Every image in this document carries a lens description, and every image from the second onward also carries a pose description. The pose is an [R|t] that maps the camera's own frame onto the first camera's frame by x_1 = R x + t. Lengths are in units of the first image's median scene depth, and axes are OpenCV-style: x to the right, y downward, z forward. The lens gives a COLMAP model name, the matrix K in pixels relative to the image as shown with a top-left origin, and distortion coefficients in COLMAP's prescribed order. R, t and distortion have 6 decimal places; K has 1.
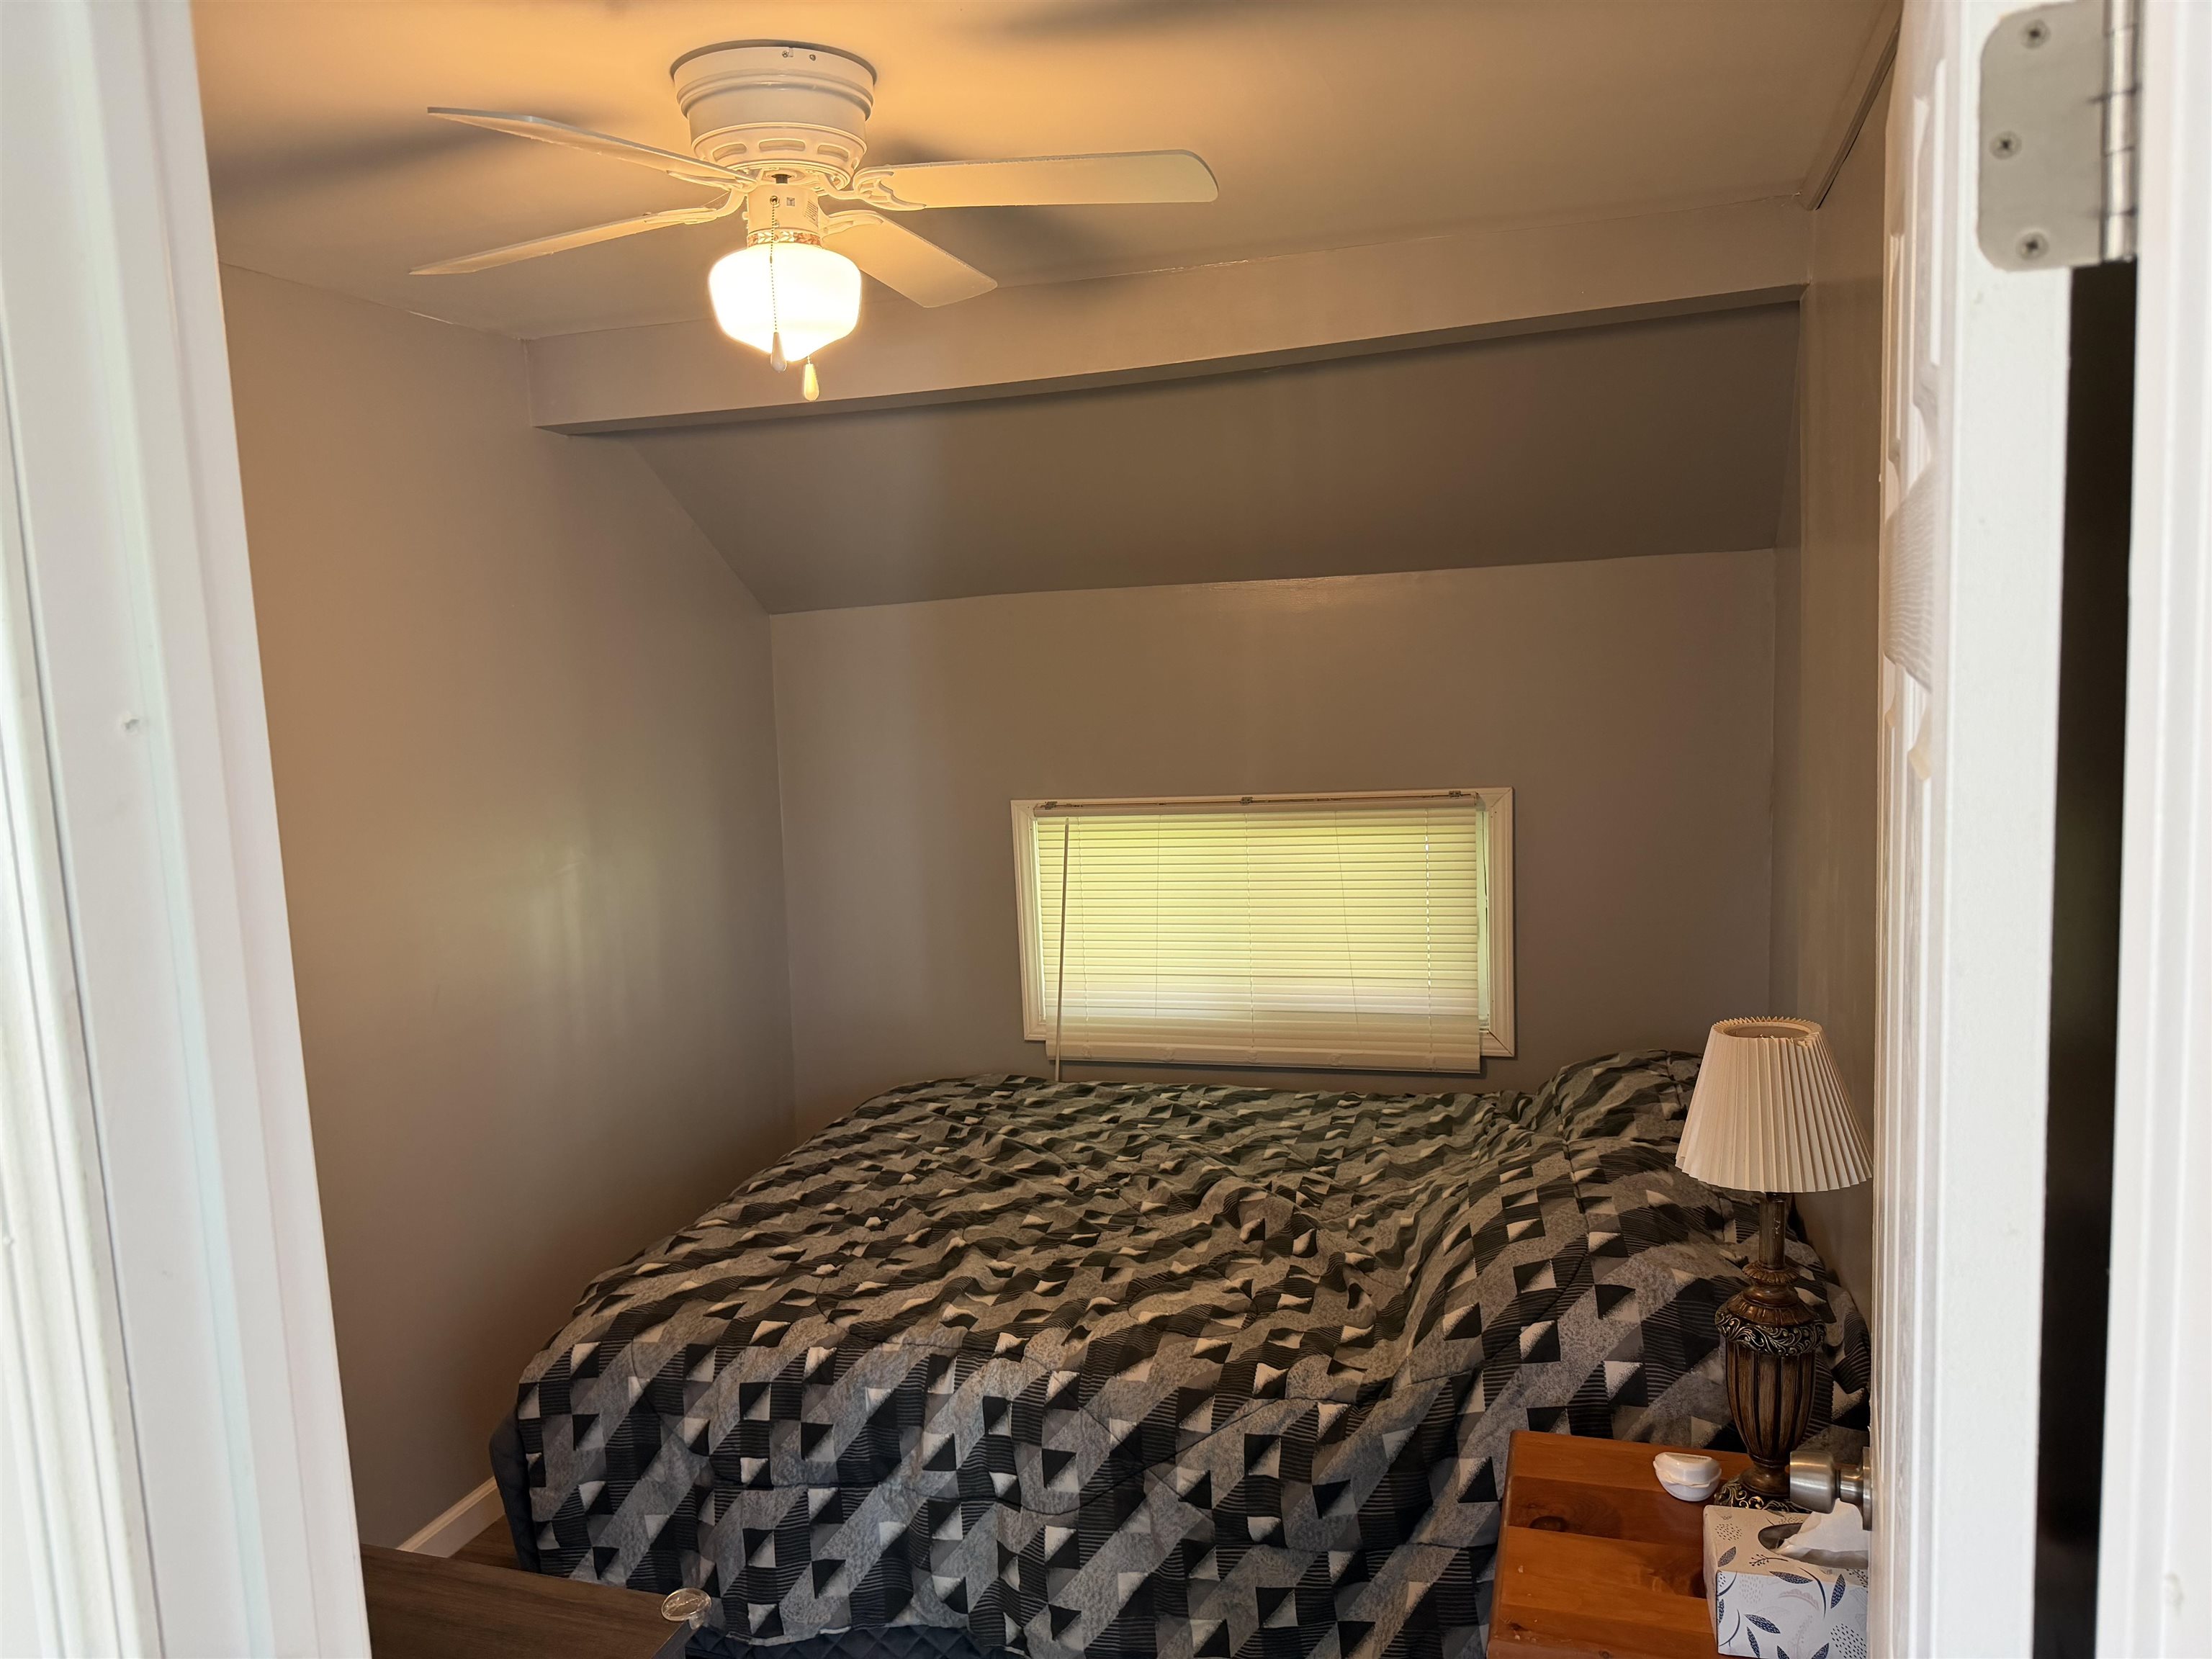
lens RADIAL K [[1557.0, 0, 1097.3], [0, 1557.0, 827.2], [0, 0, 1]] dist [0.181717, -0.389883]
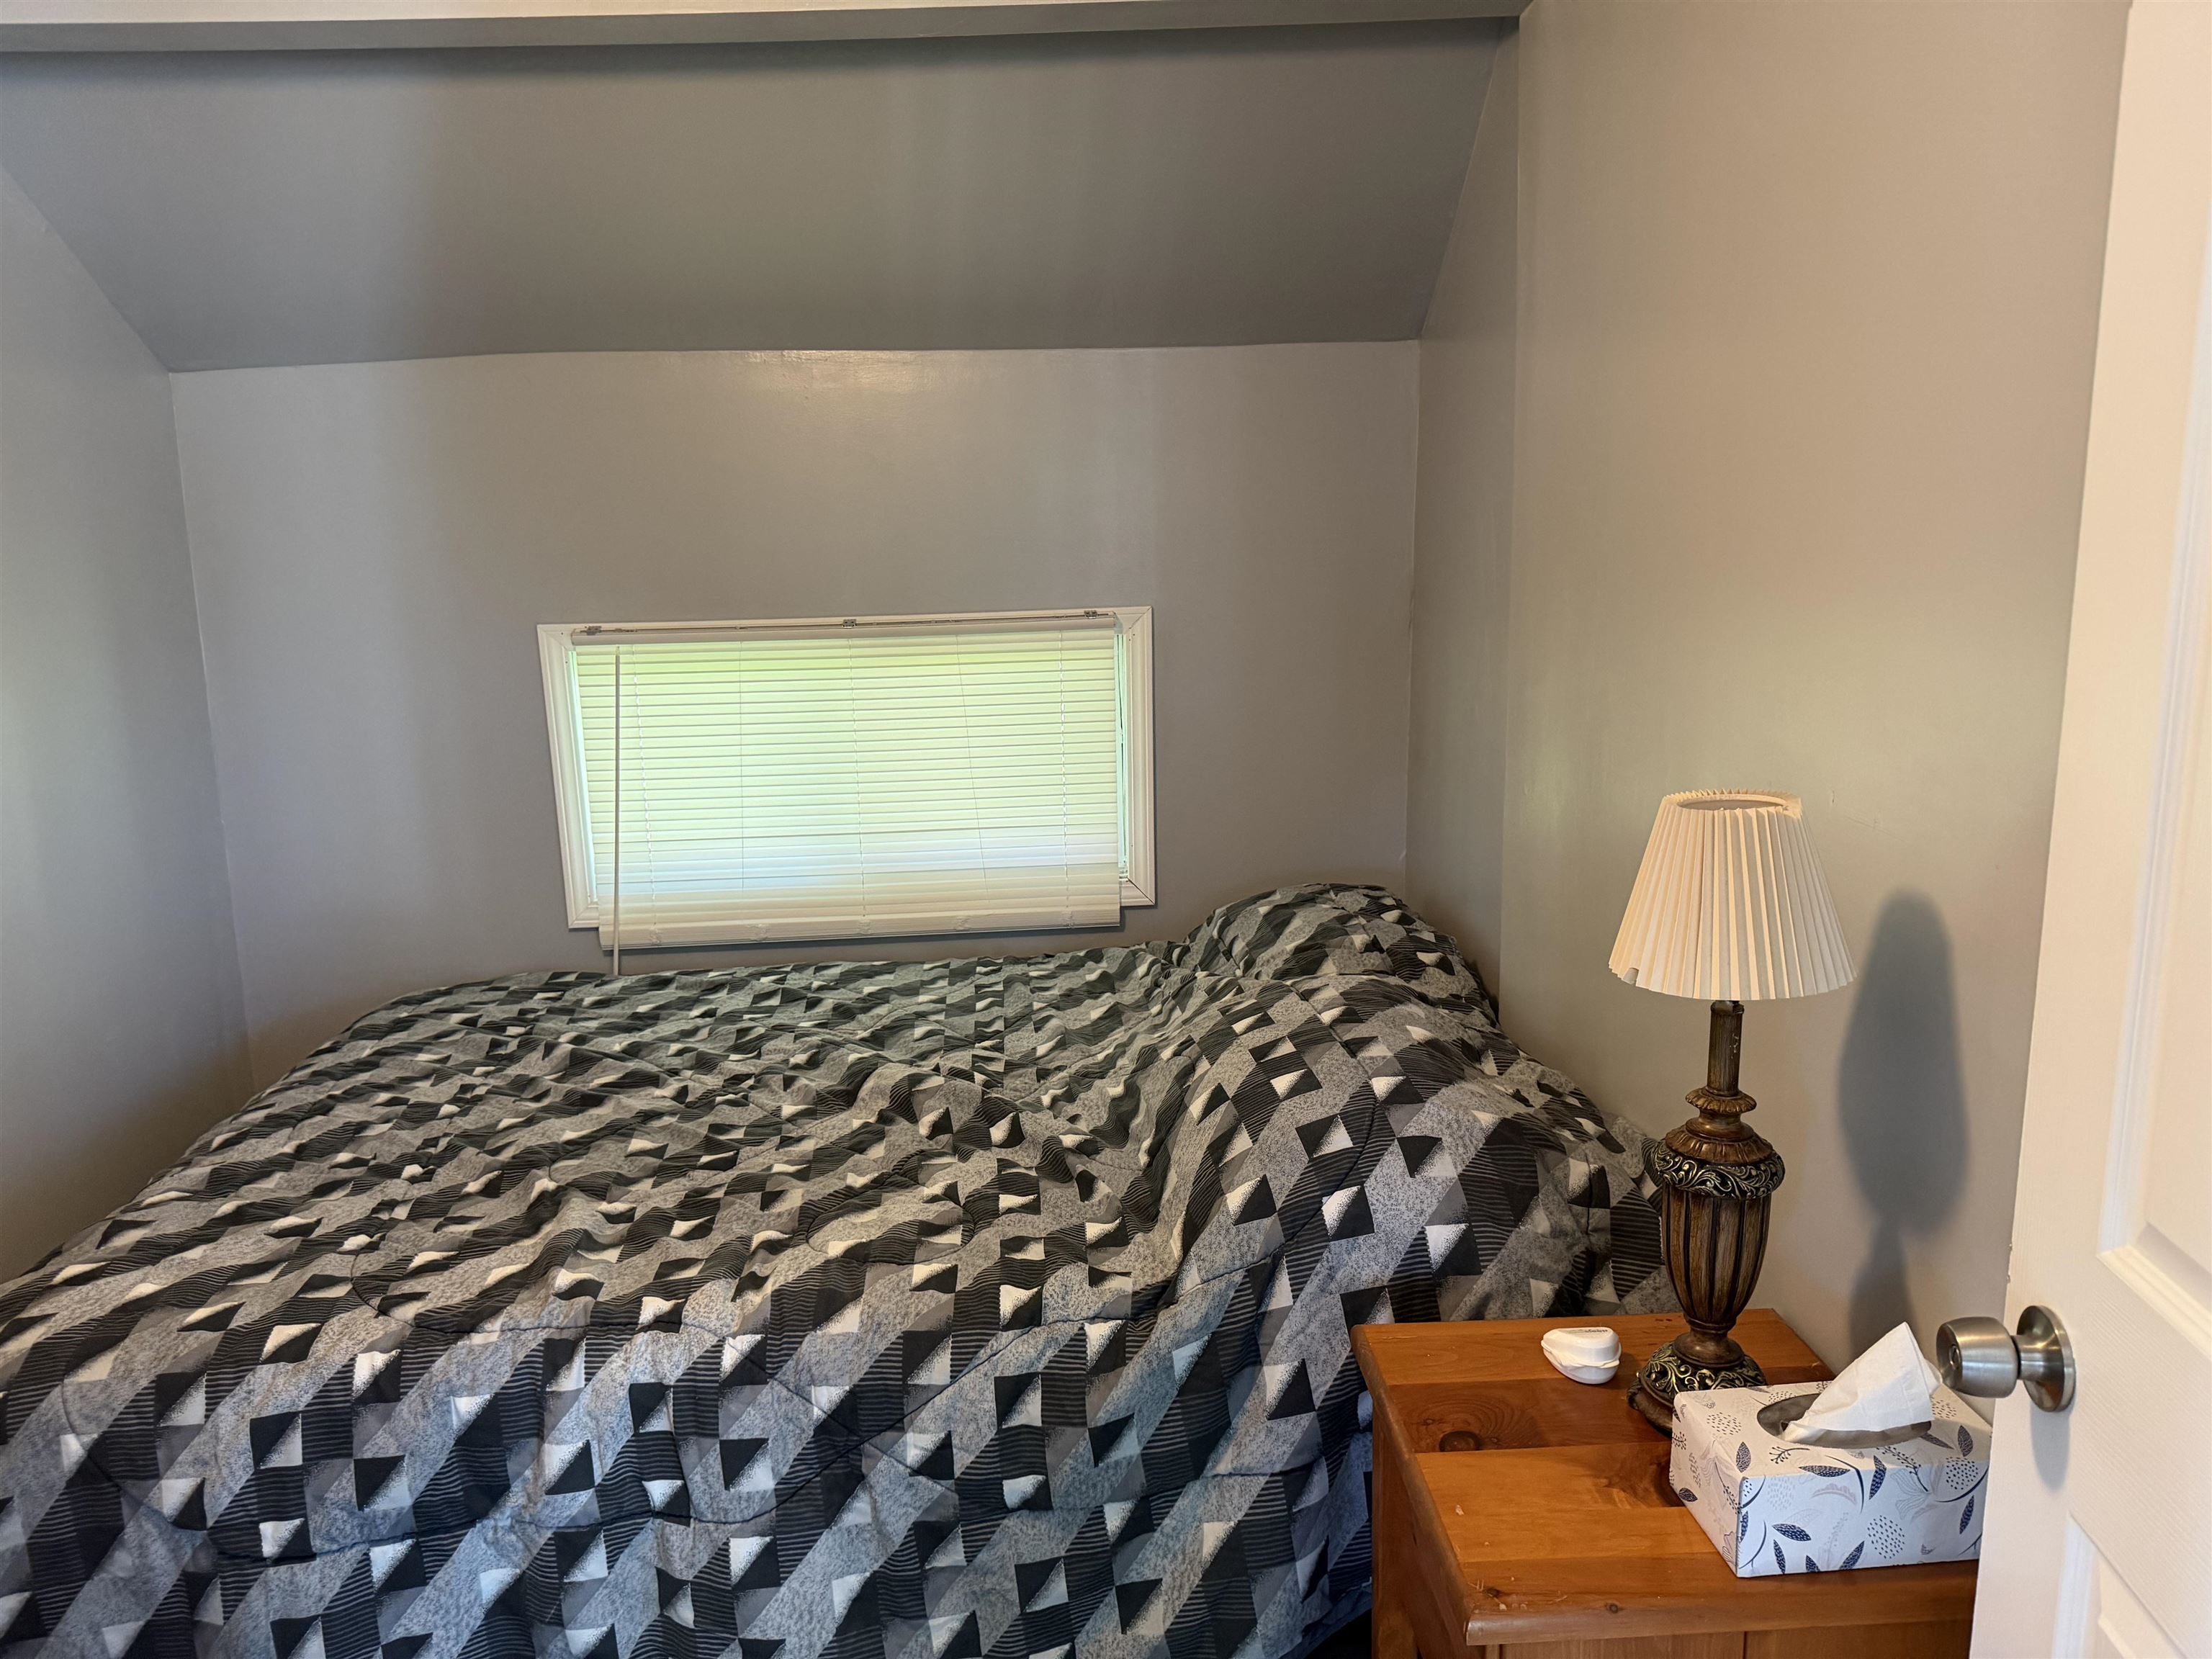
lens RADIAL K [[1557.0, 0, 1097.3], [0, 1557.0, 827.2], [0, 0, 1]] dist [0.181717, -0.389883]
pose [[0.940115, -0.043862, 0.338025, -0.097786], [0.021019, 0.997259, 0.070947, 0.050270], [-0.340210, -0.059593, 0.938459, 0.233043]]
